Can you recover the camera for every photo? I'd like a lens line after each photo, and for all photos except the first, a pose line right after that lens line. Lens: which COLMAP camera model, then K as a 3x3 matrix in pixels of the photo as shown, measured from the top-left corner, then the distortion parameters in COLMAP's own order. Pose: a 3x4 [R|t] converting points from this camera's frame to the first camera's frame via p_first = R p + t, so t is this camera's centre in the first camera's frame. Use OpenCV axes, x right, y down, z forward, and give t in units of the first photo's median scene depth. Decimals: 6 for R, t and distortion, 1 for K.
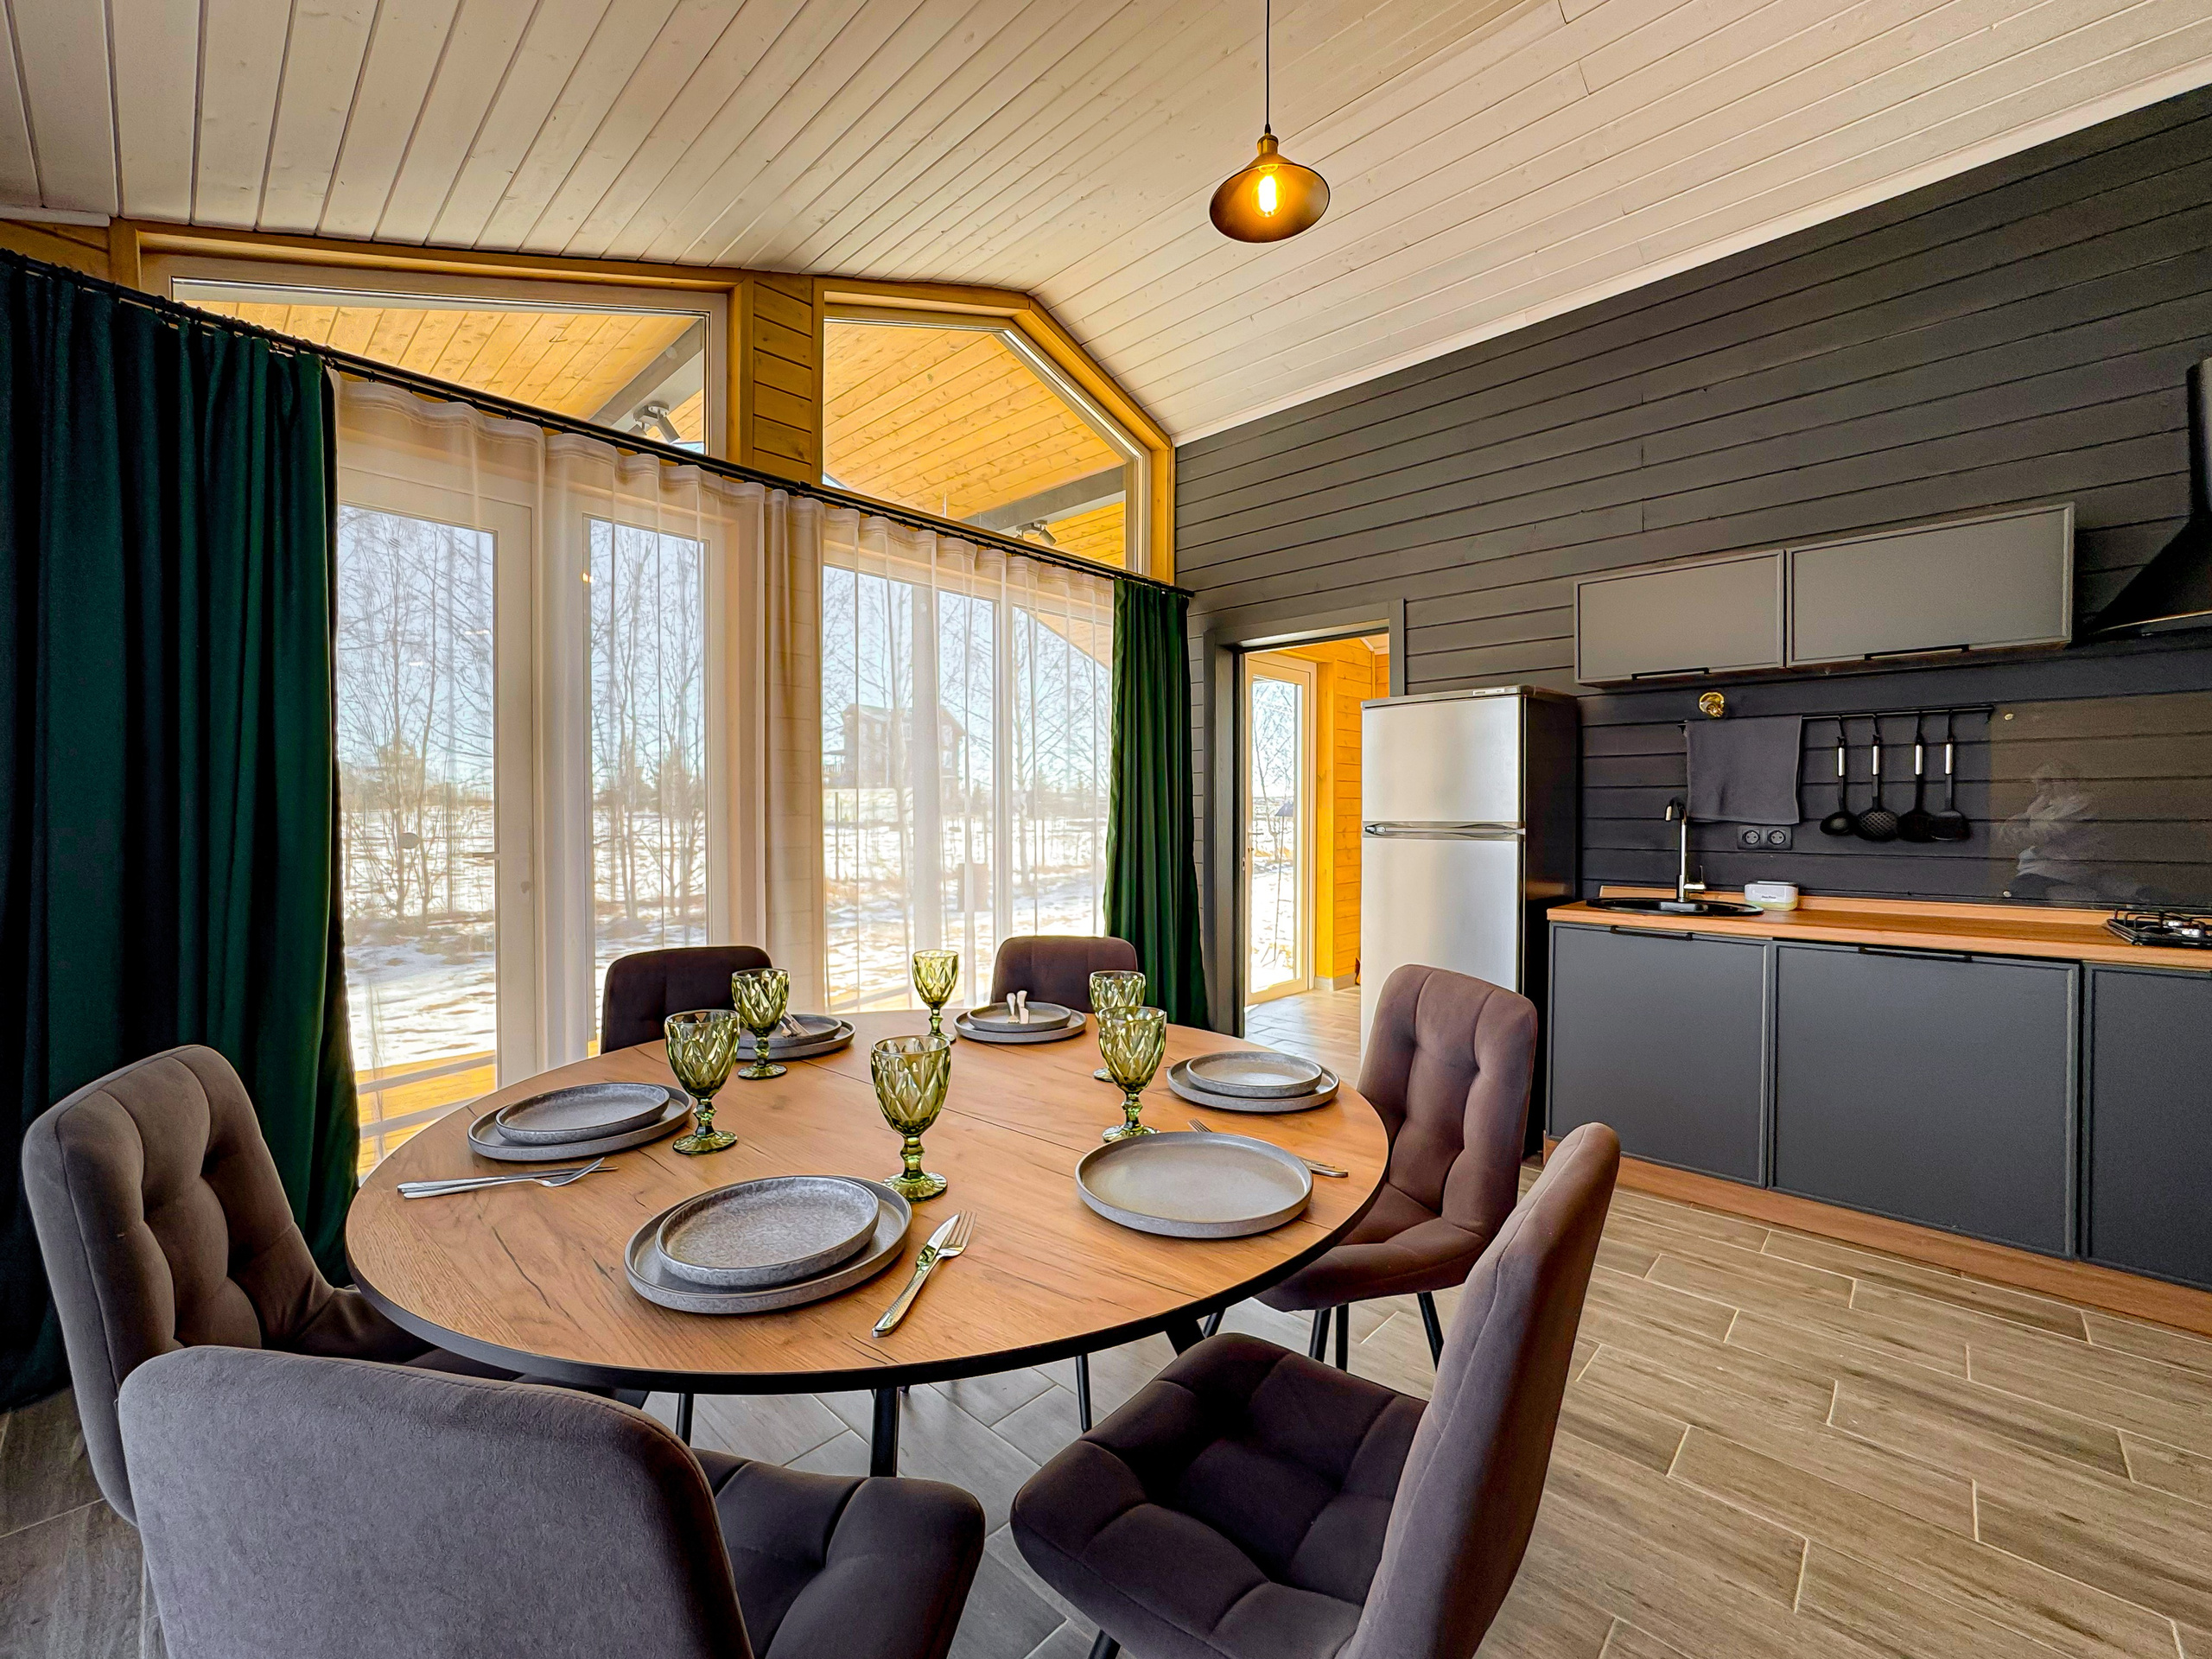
lens RADIAL K [[914.6, 0, 1109.6], [0, 914.6, 803.4], [0, 0, 1]] dist [-0.004987, 0.000443]
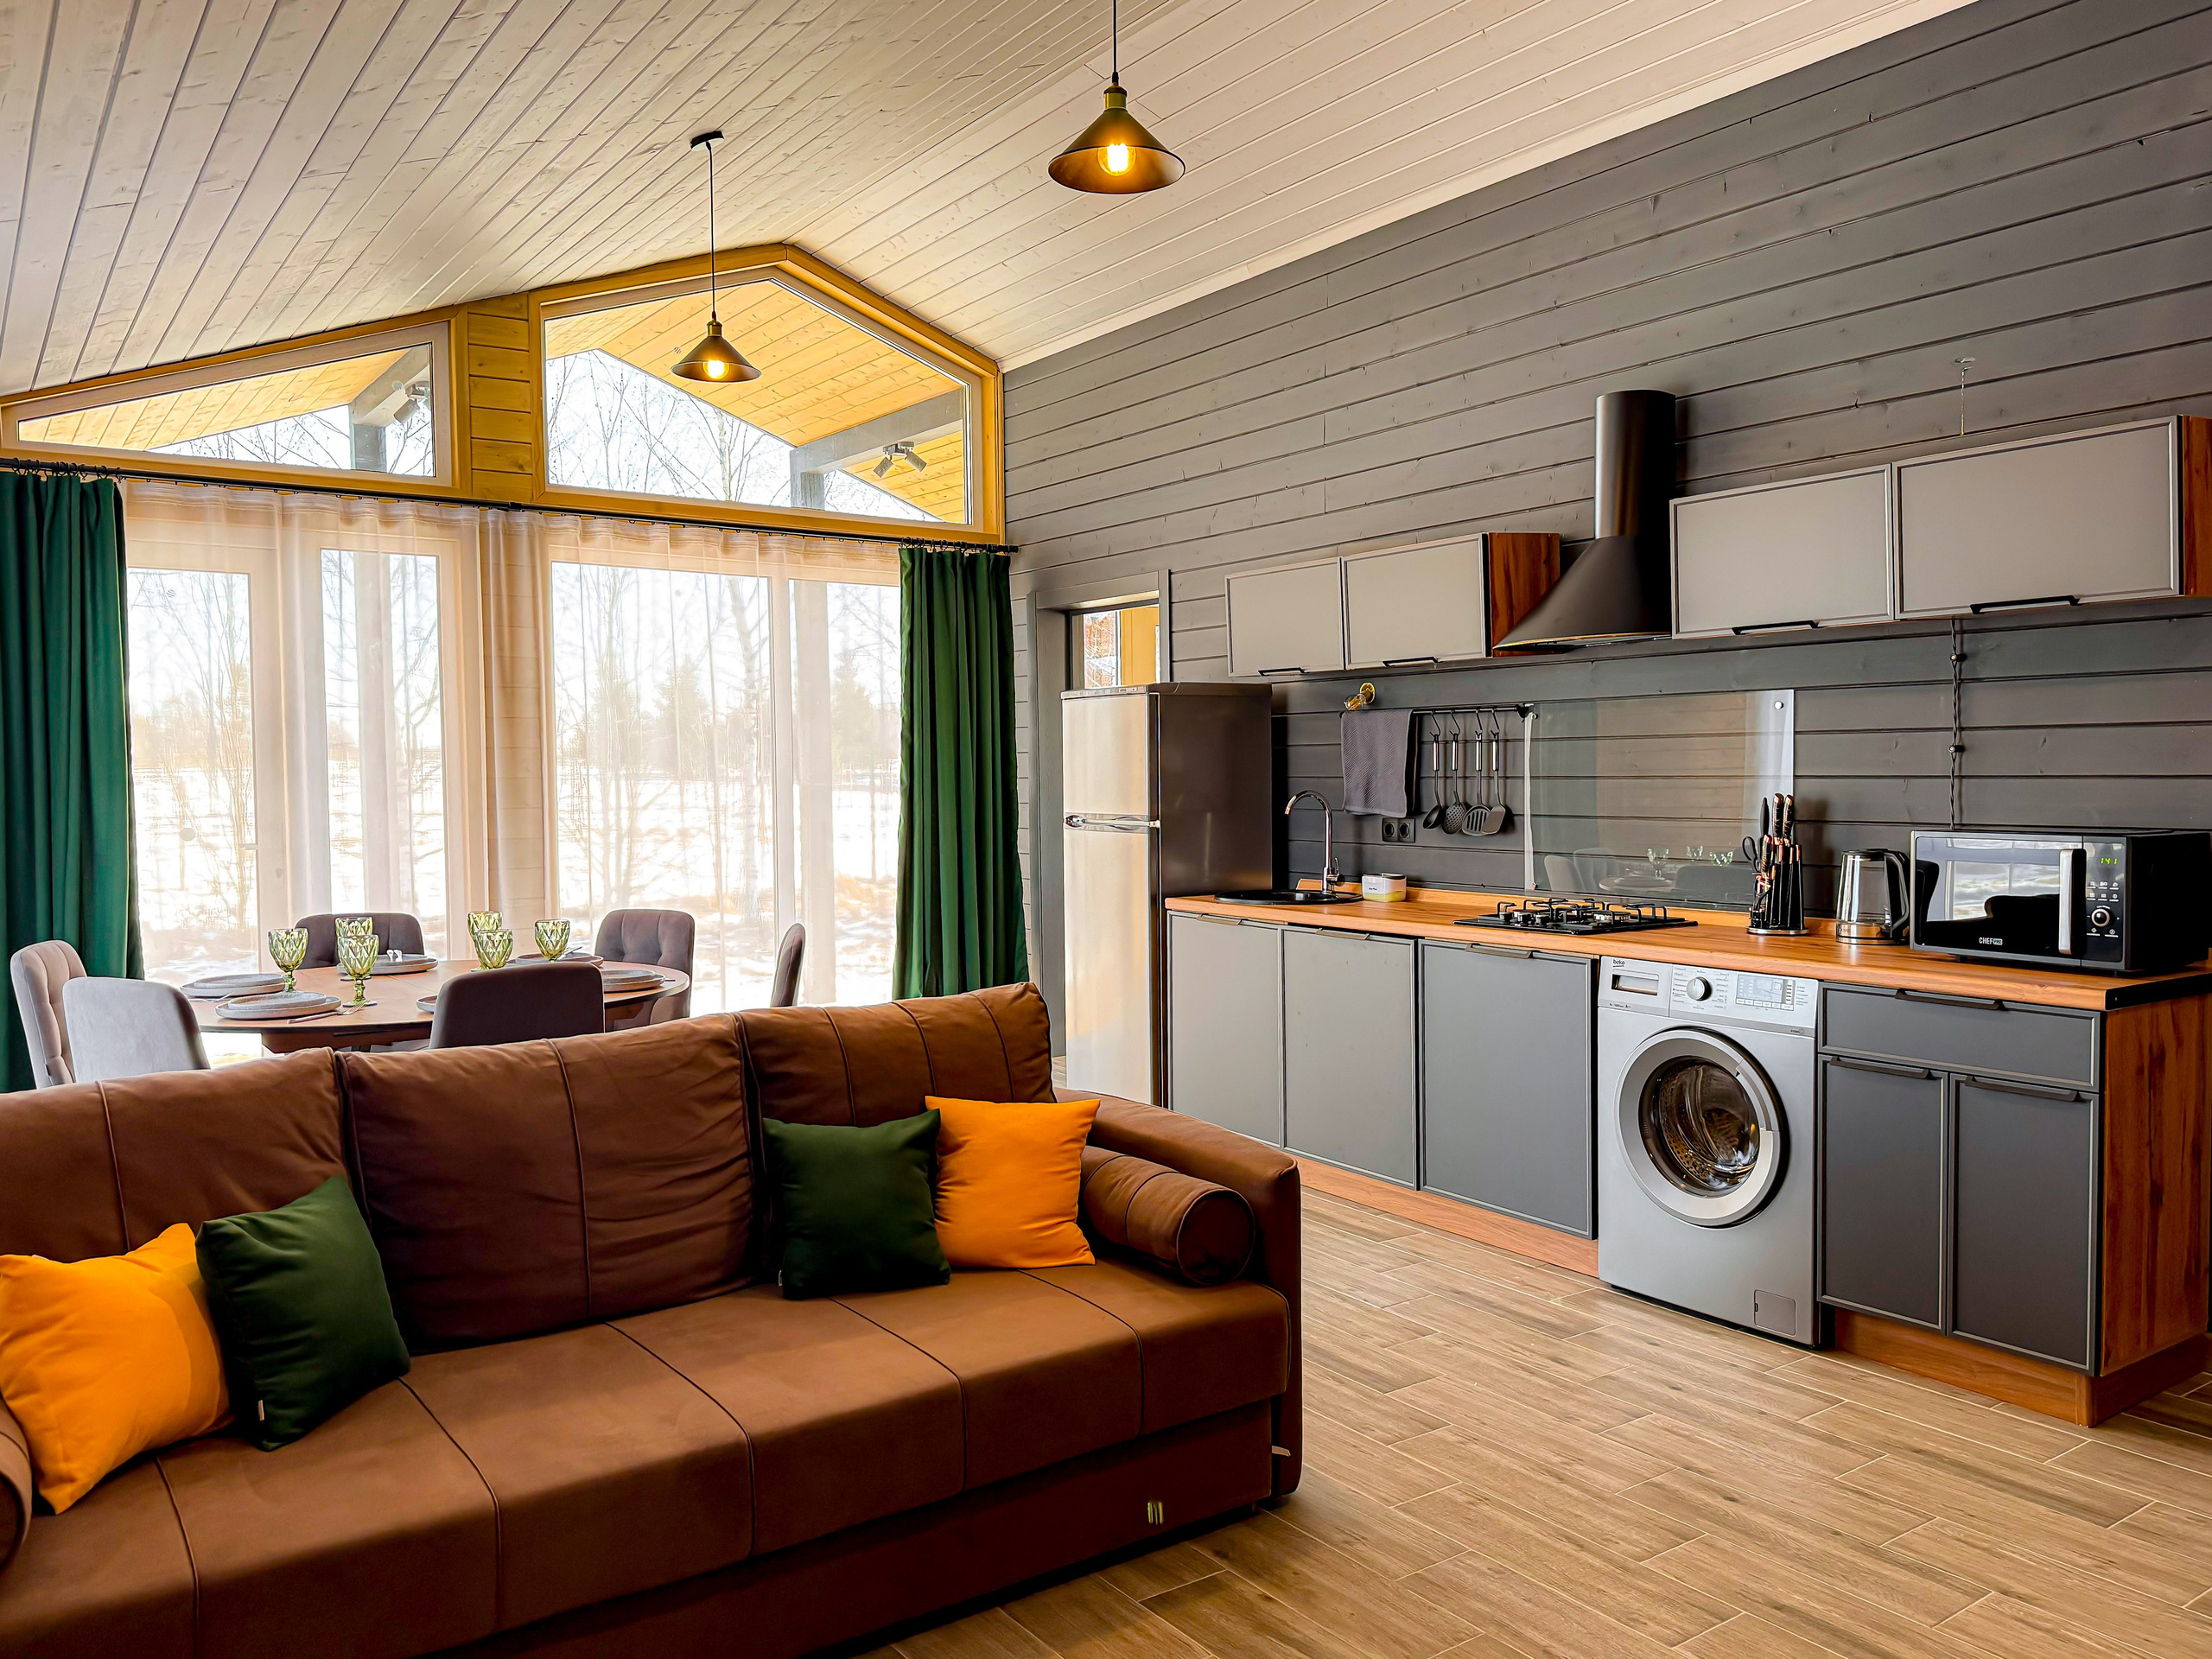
lens RADIAL K [[1699.8, 0, 1149.6], [0, 1699.8, 811.2], [0, 0, 1]] dist [0.087424, -0.114468]
pose [[0.979944, -0.001649, -0.199264, 0.829266], [0.007975, 0.999489, 0.030947, -0.043751], [0.199112, -0.031916, 0.979457, -0.878835]]
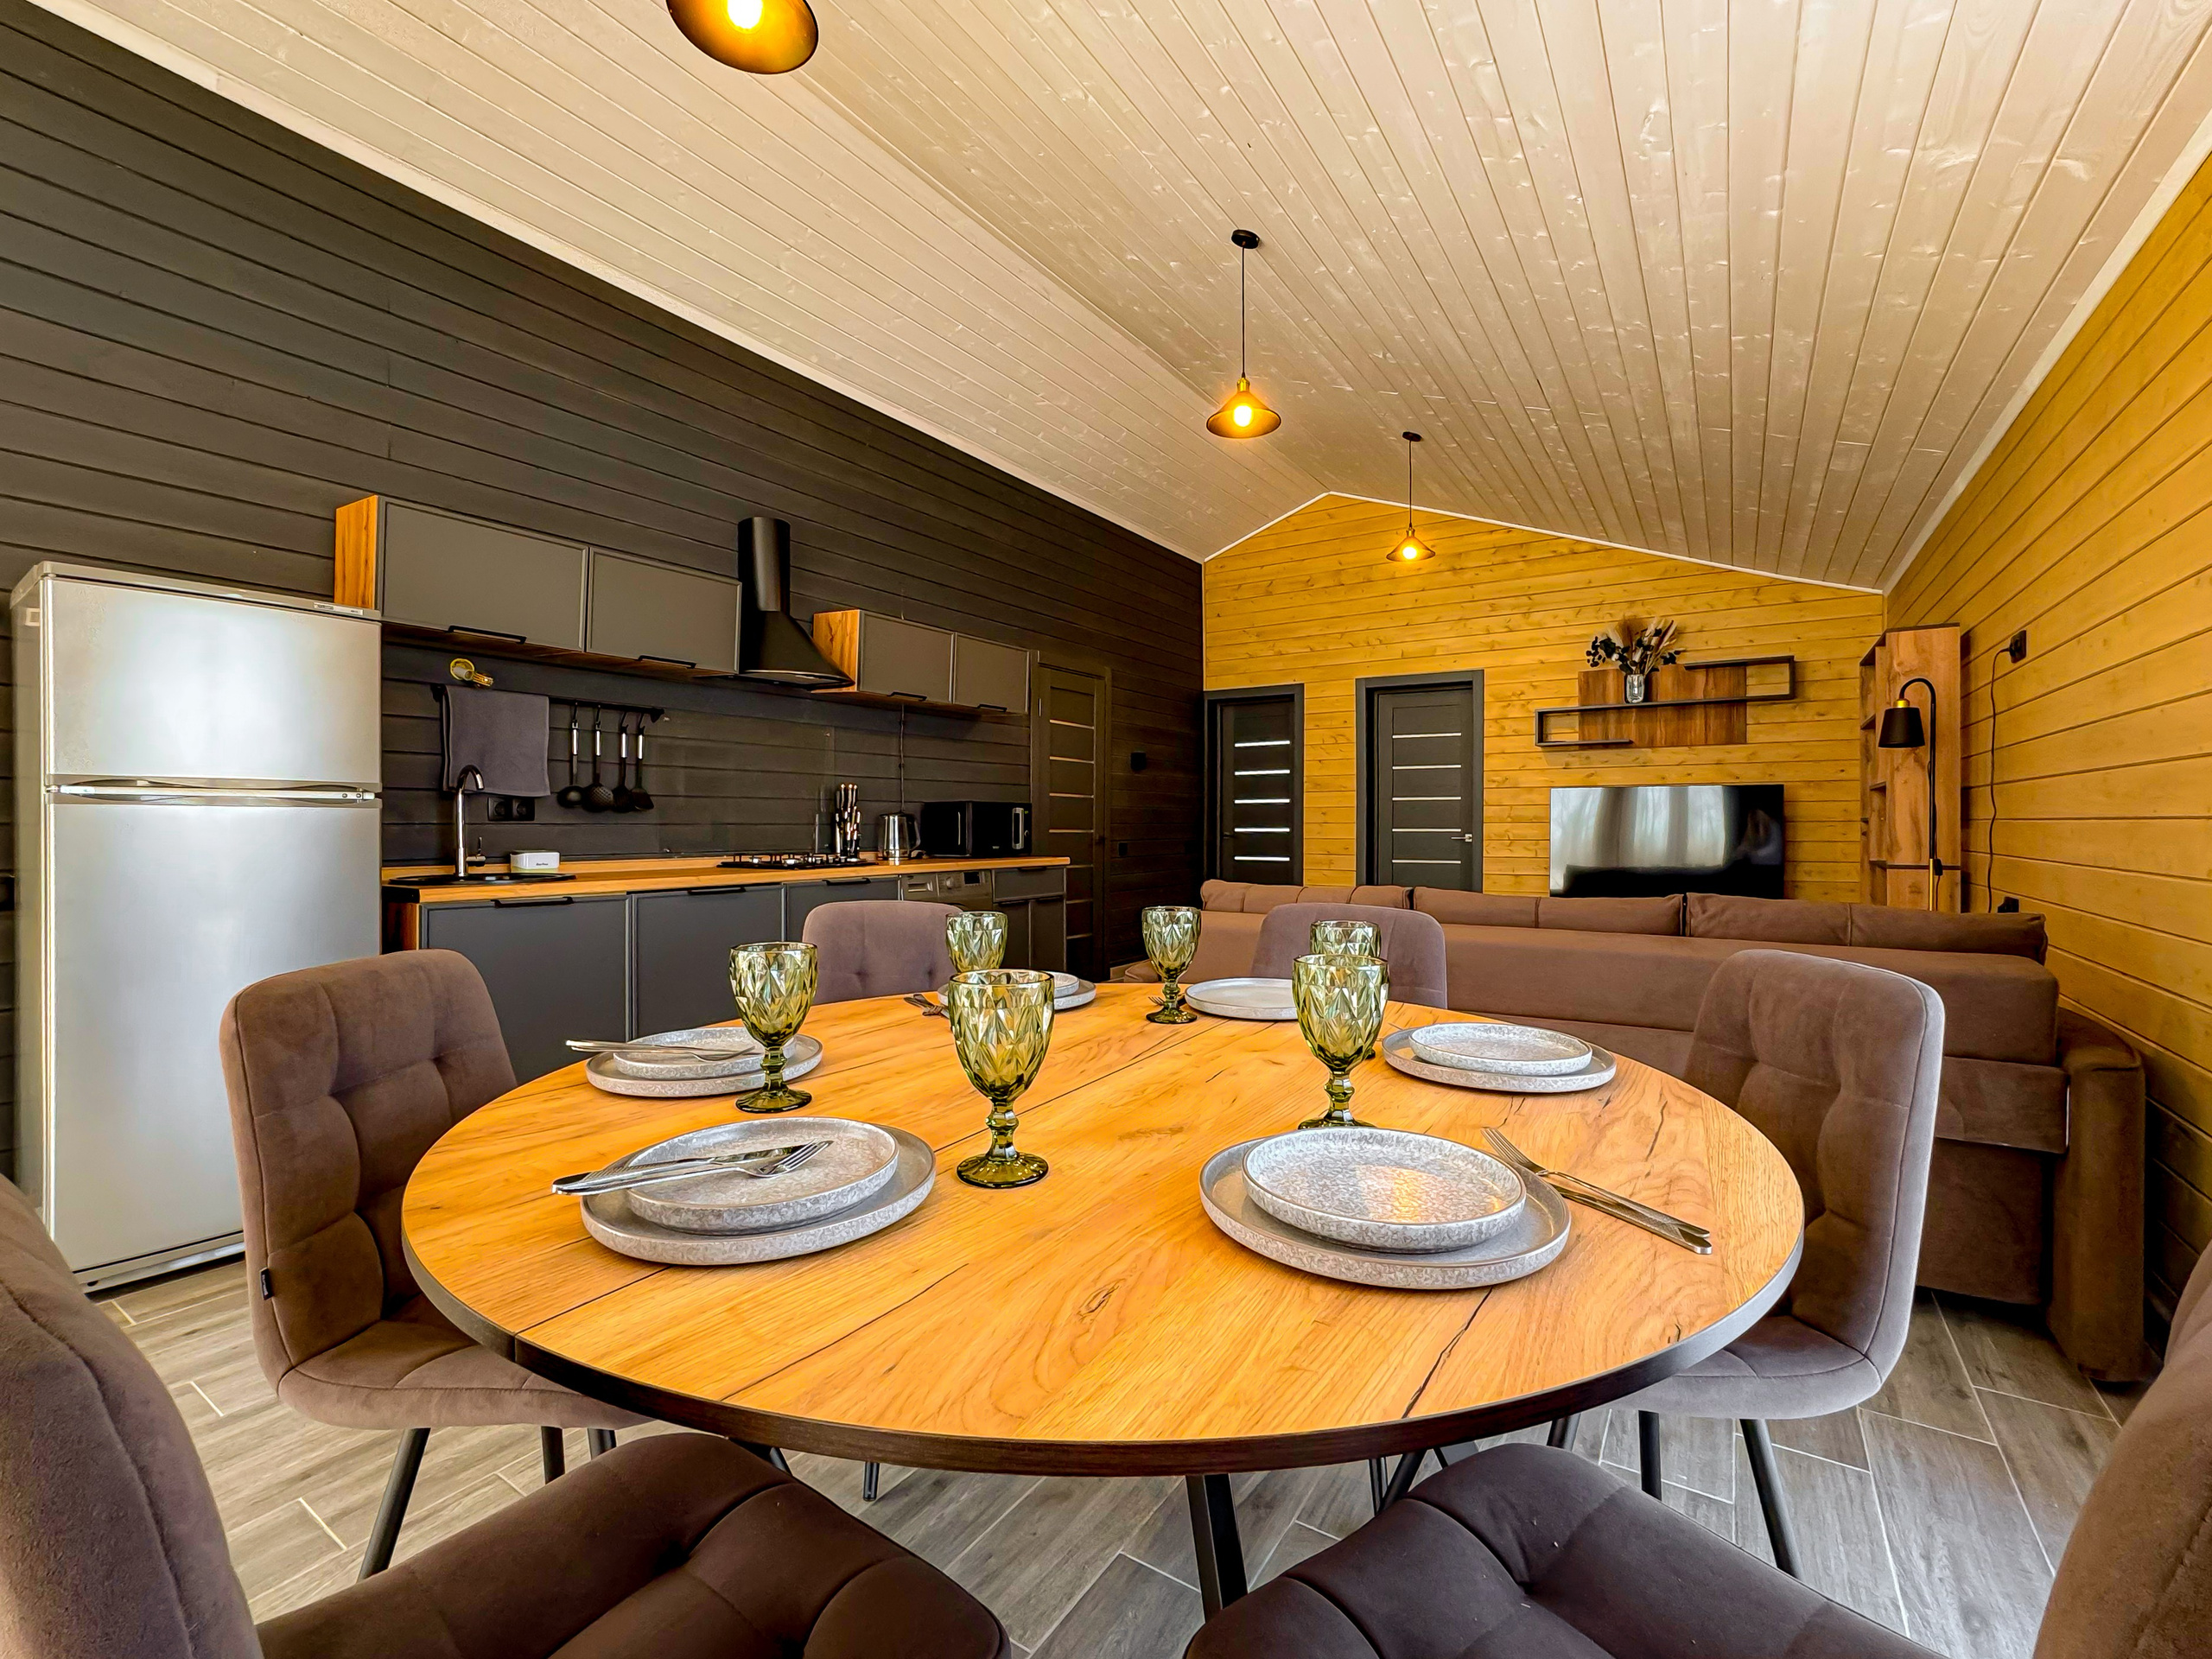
lens RADIAL K [[972.0, 0, 1104.2], [0, 972.0, 828.1], [0, 0, 1]] dist [-0.028957, 0.003072]
pose [[-0.182373, -0.003936, 0.983222, -0.478373], [-0.004676, 0.999984, 0.003136, 0.052644], [-0.983218, -0.004026, -0.182388, 0.544519]]
